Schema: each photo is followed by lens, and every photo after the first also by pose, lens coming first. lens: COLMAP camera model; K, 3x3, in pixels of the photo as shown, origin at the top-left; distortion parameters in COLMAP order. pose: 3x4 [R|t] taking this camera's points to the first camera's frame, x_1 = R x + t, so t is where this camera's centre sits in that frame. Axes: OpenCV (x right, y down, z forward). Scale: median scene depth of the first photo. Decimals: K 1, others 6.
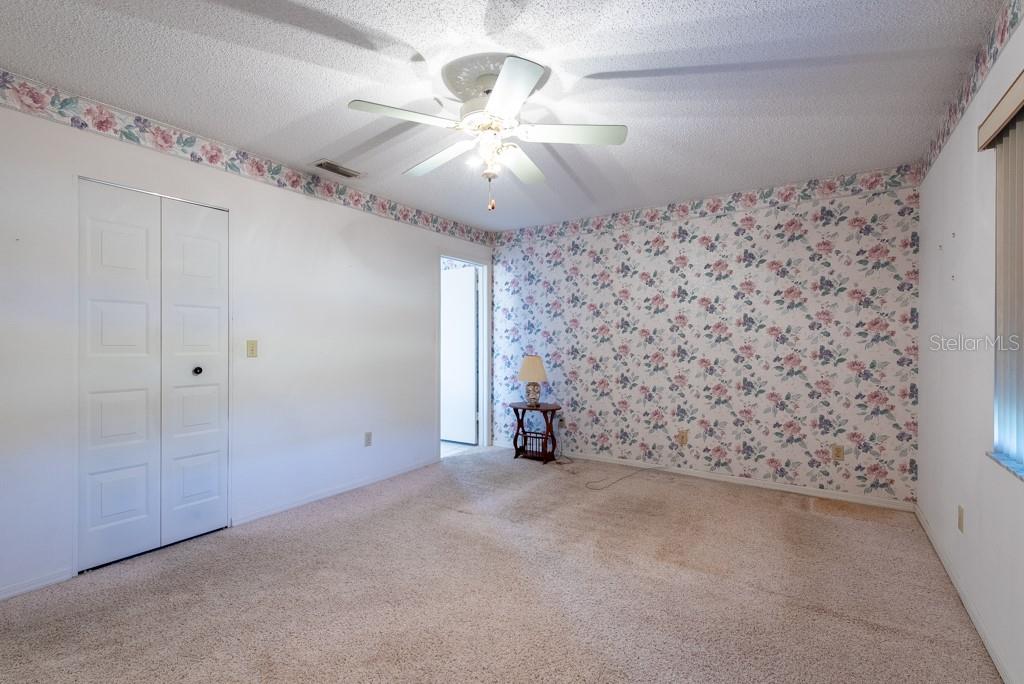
lens RADIAL K [[466.2, 0, 507.0], [0, 466.2, 341.7], [0, 0, 1]] dist [0.014163, -0.000435]
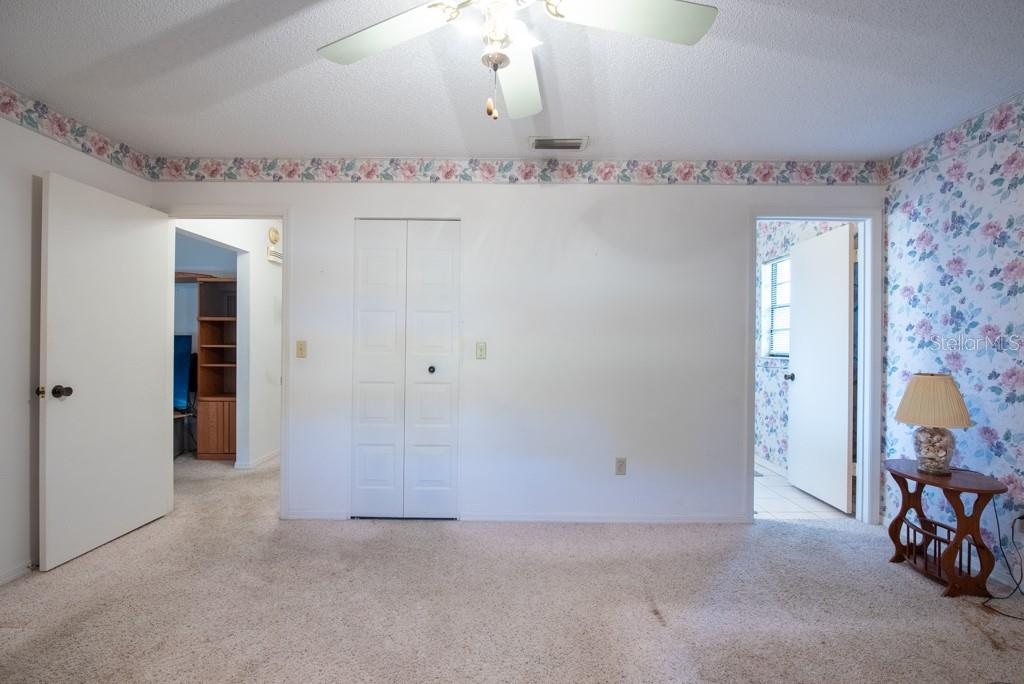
lens RADIAL K [[467.4, 0, 512.0], [0, 467.4, 342.0], [0, 0, 1]] dist [-0.000242, -0.006822]
pose [[0.553122, 0.000382, -0.833100, 0.236315], [-0.007212, 0.999965, -0.004330, 0.000115], [0.833069, 0.008403, 0.553106, 0.352857]]
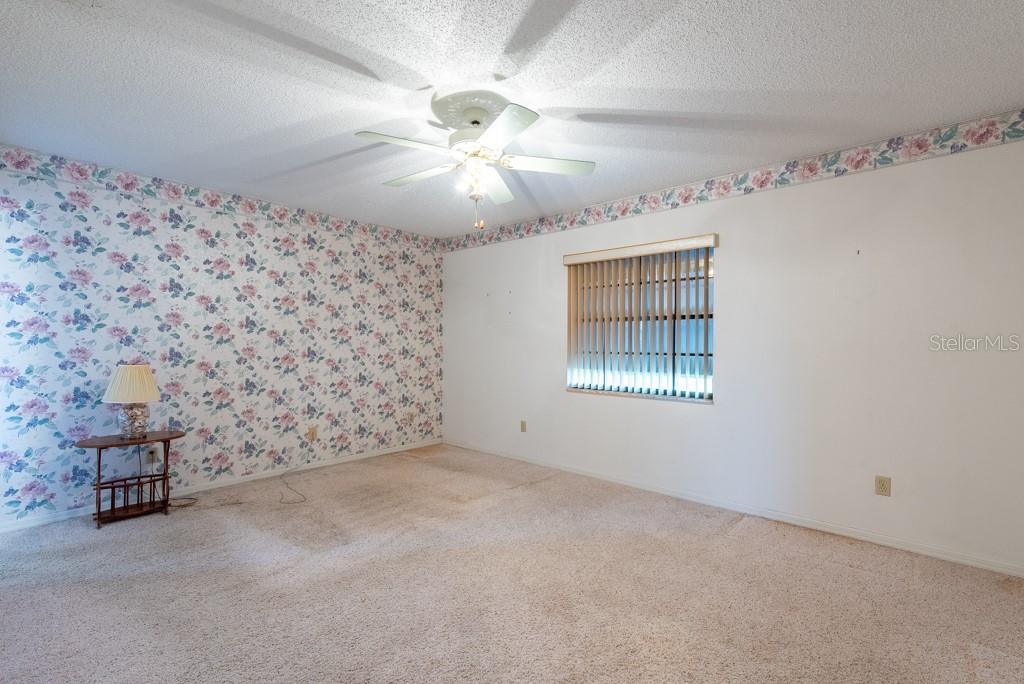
lens RADIAL K [[466.2, 0, 507.0], [0, 466.2, 341.7], [0, 0, 1]] dist [0.014163, -0.000435]
pose [[0.135005, 0.004781, 0.990833, -0.575667], [-0.000454, 0.999989, -0.004764, 0.001159], [-0.990845, 0.000193, 0.135005, 0.393323]]
